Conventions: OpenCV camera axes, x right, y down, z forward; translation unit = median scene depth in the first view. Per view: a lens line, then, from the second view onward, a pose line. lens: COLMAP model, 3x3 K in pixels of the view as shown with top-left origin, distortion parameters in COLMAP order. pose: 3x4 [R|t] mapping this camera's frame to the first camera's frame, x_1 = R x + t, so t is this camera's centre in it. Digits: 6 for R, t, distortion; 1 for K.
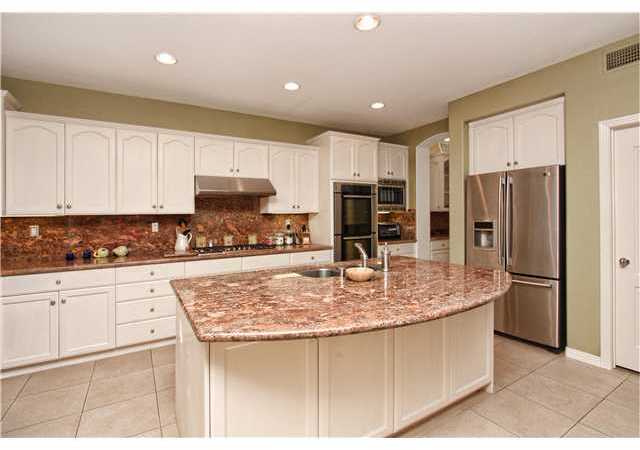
lens RADIAL K [[303.5, 0, 315.1], [0, 303.5, 220.3], [0, 0, 1]] dist [-0.005579, -0.000948]
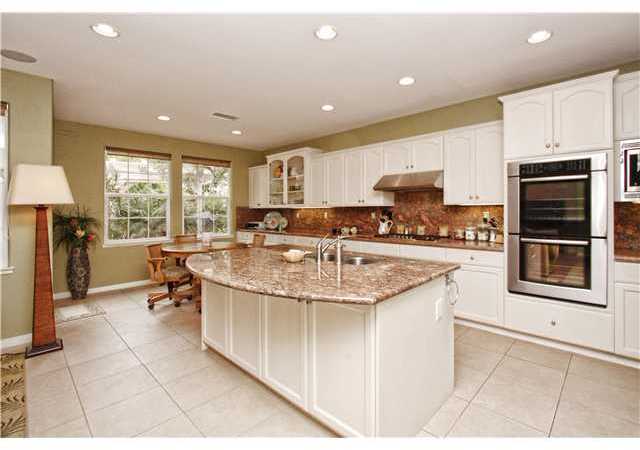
lens RADIAL K [[303.5, 0, 336.2], [0, 303.5, 213.1], [0, 0, 1]] dist [-0.005579, -0.000948]
pose [[0.282653, 0.022251, -0.958964, 0.677055], [-0.008215, 0.999750, 0.020776, -0.014763], [0.959187, 0.002005, 0.282765, 0.393673]]
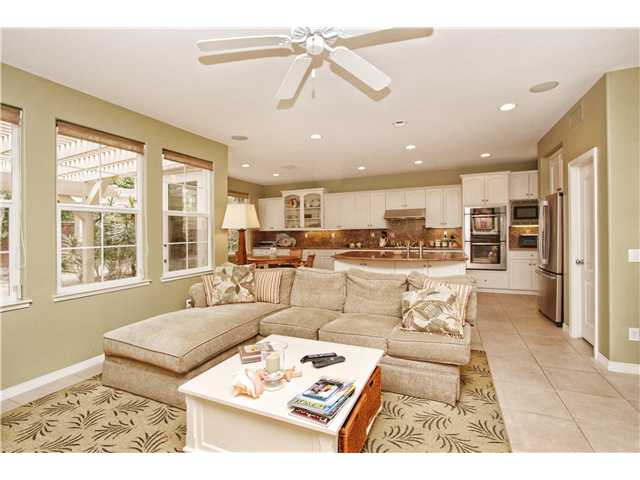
lens RADIAL K [[301.0, 0, 319.0], [0, 301.0, 236.0], [0, 0, 1]] dist [-0.001232, -0.000033]
pose [[0.578525, 0.015843, -0.815511, 0.907960], [-0.002931, 0.999845, 0.017344, -0.003971], [0.815659, -0.007643, 0.578482, -0.510084]]
